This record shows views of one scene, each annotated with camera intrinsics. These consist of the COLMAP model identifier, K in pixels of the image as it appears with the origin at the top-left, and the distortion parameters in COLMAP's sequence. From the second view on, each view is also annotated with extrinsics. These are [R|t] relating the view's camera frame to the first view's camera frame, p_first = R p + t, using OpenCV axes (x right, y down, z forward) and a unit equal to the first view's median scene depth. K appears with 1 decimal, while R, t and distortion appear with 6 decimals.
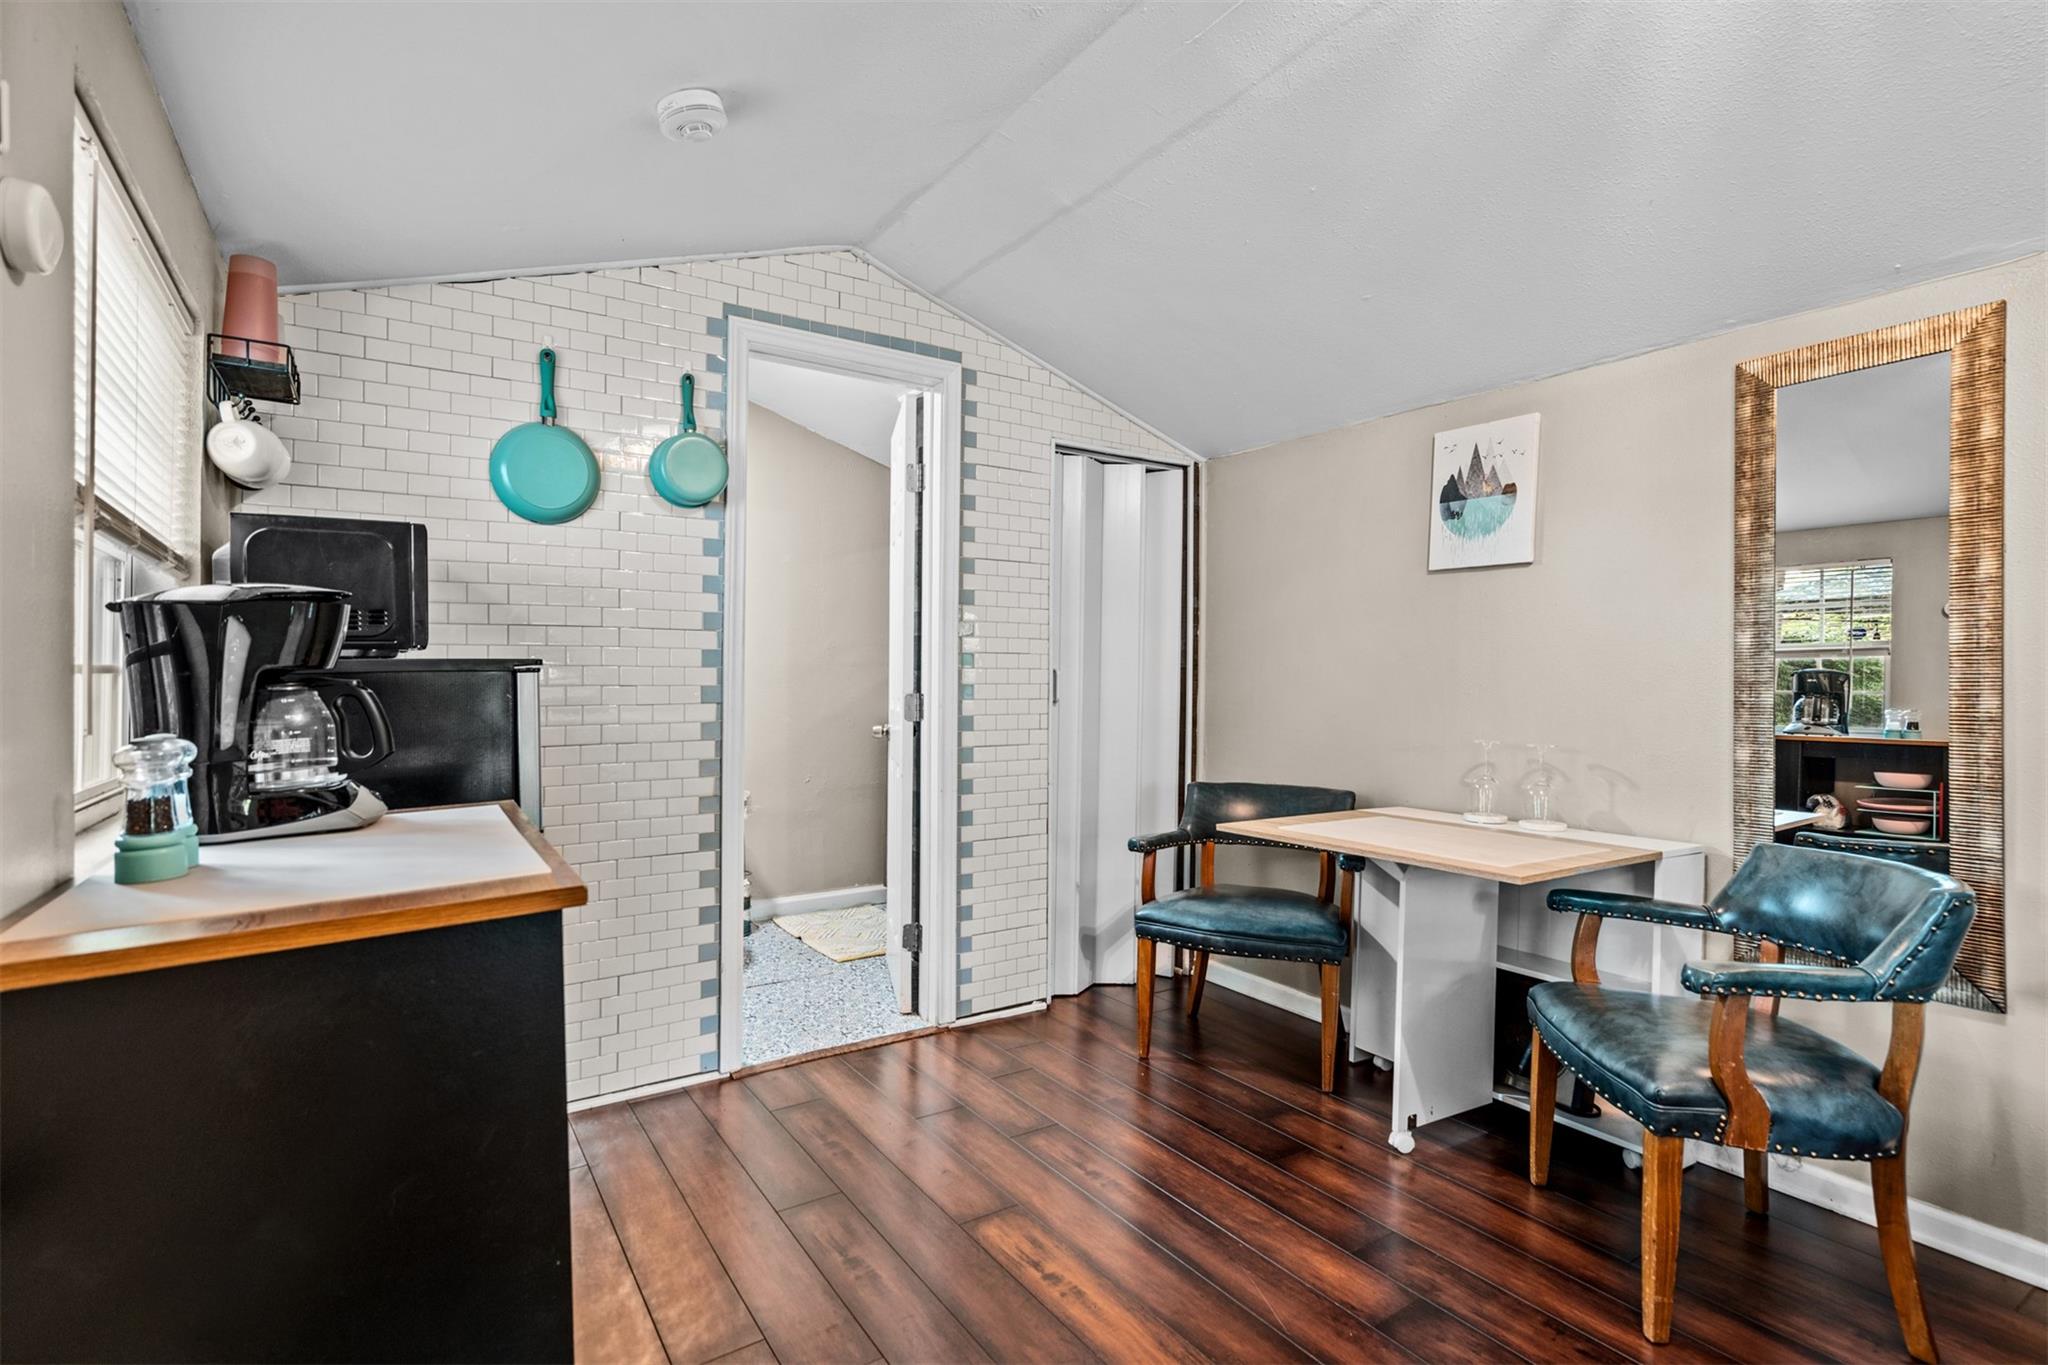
lens RADIAL K [[991.2, 0, 1024.0], [0, 991.2, 682.5], [0, 0, 1]] dist [0.002591, 0.000660]
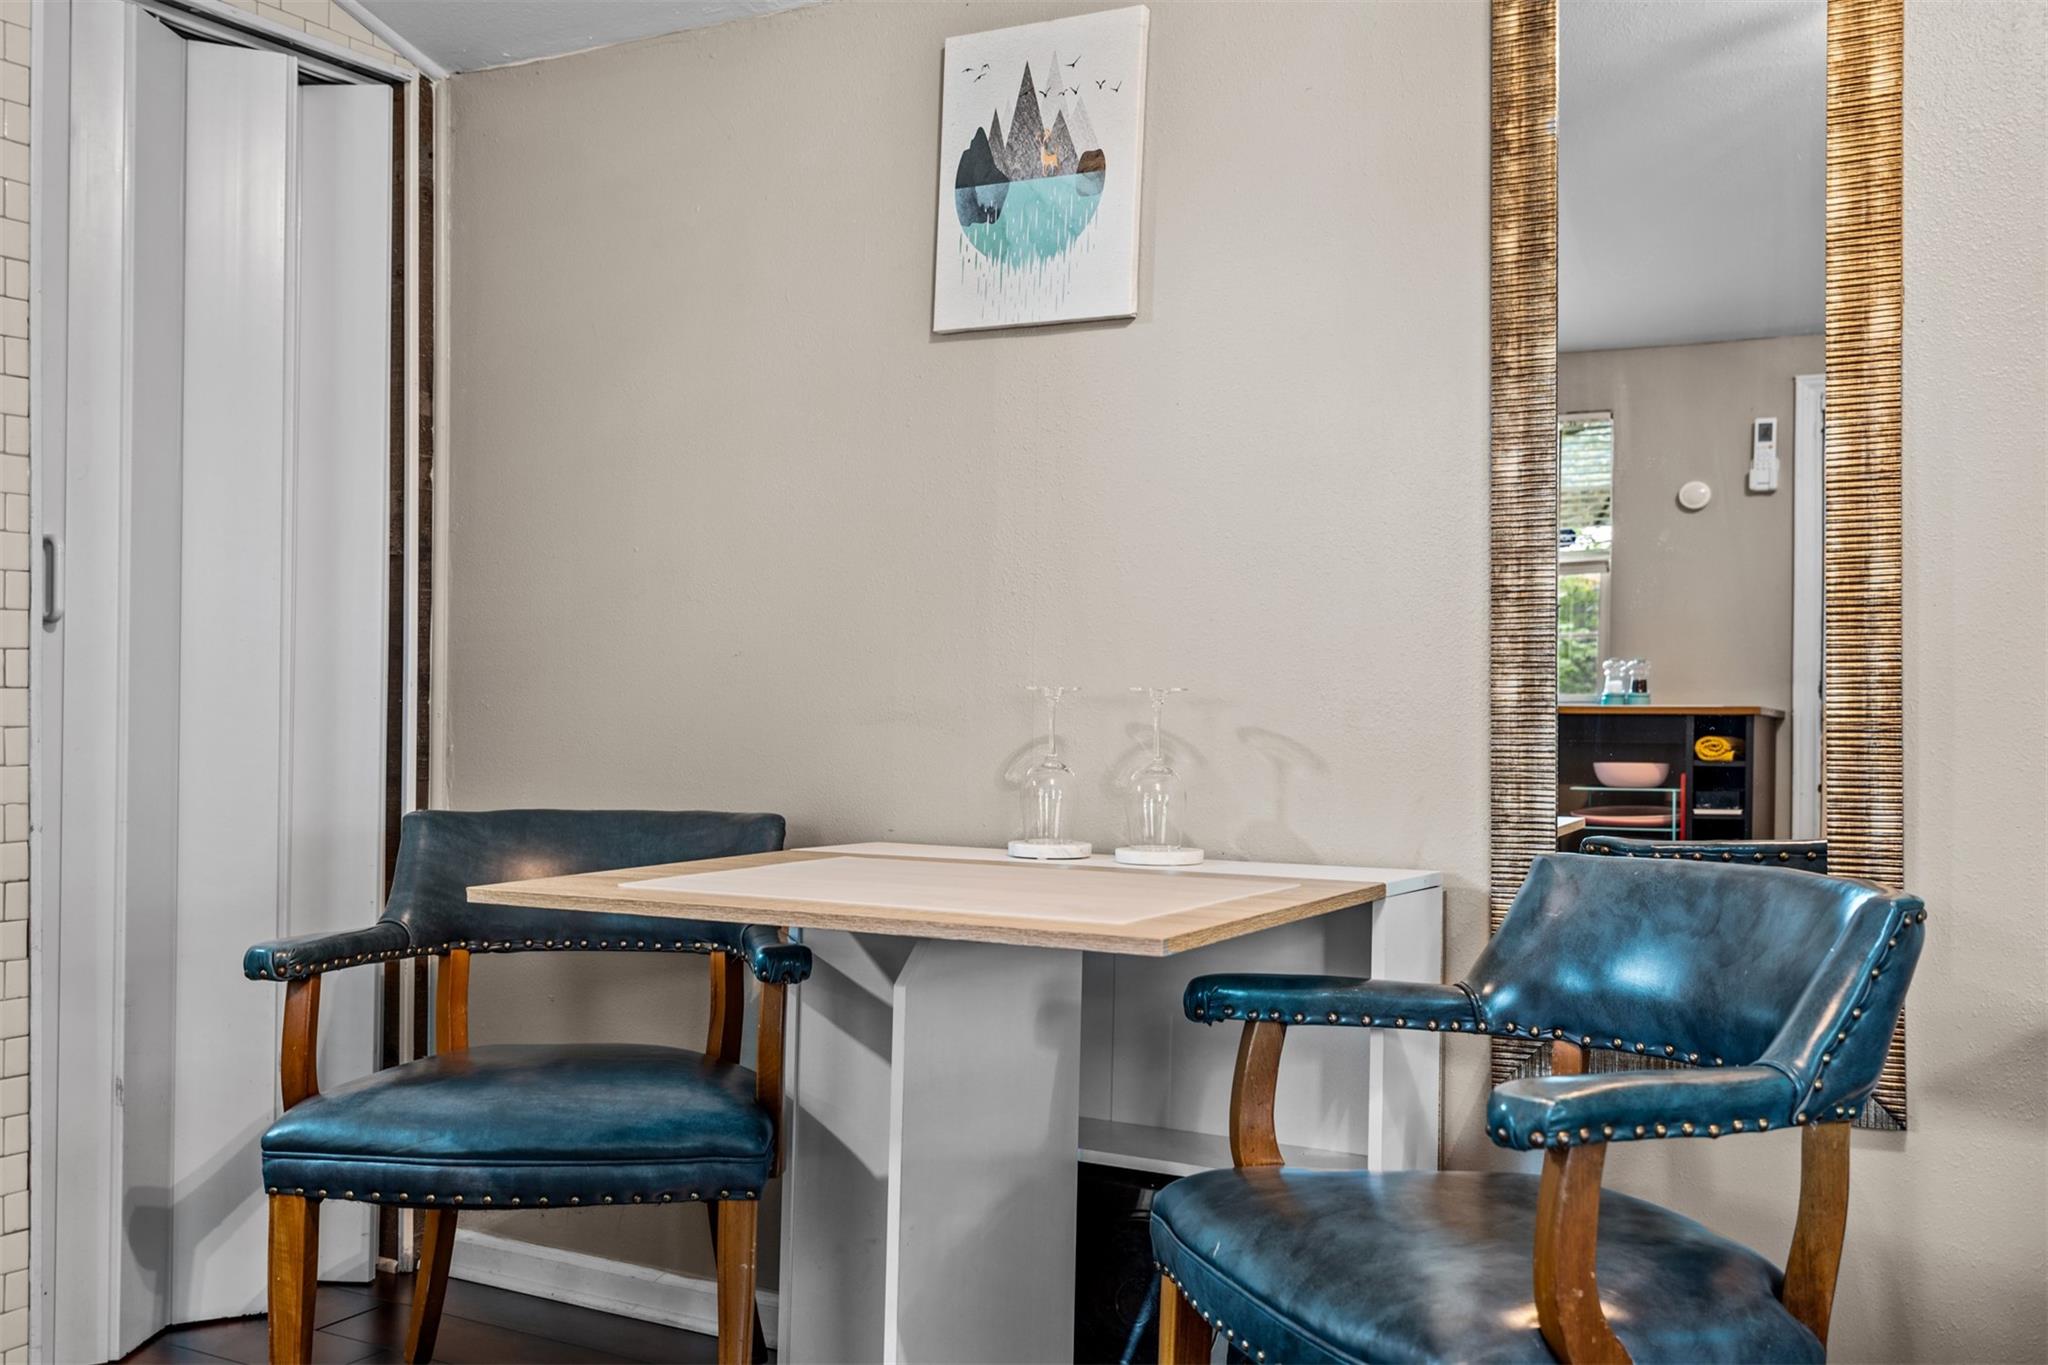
lens RADIAL K [[1880.0, 0, 1024.0], [0, 1880.0, 682.5], [0, 0, 1]] dist [0.002731, 0.007238]
pose [[0.893588, -0.001631, 0.448884, 0.049866], [0.005260, 0.999963, -0.006838, 0.062316], [-0.448856, 0.008472, 0.893564, 0.199187]]
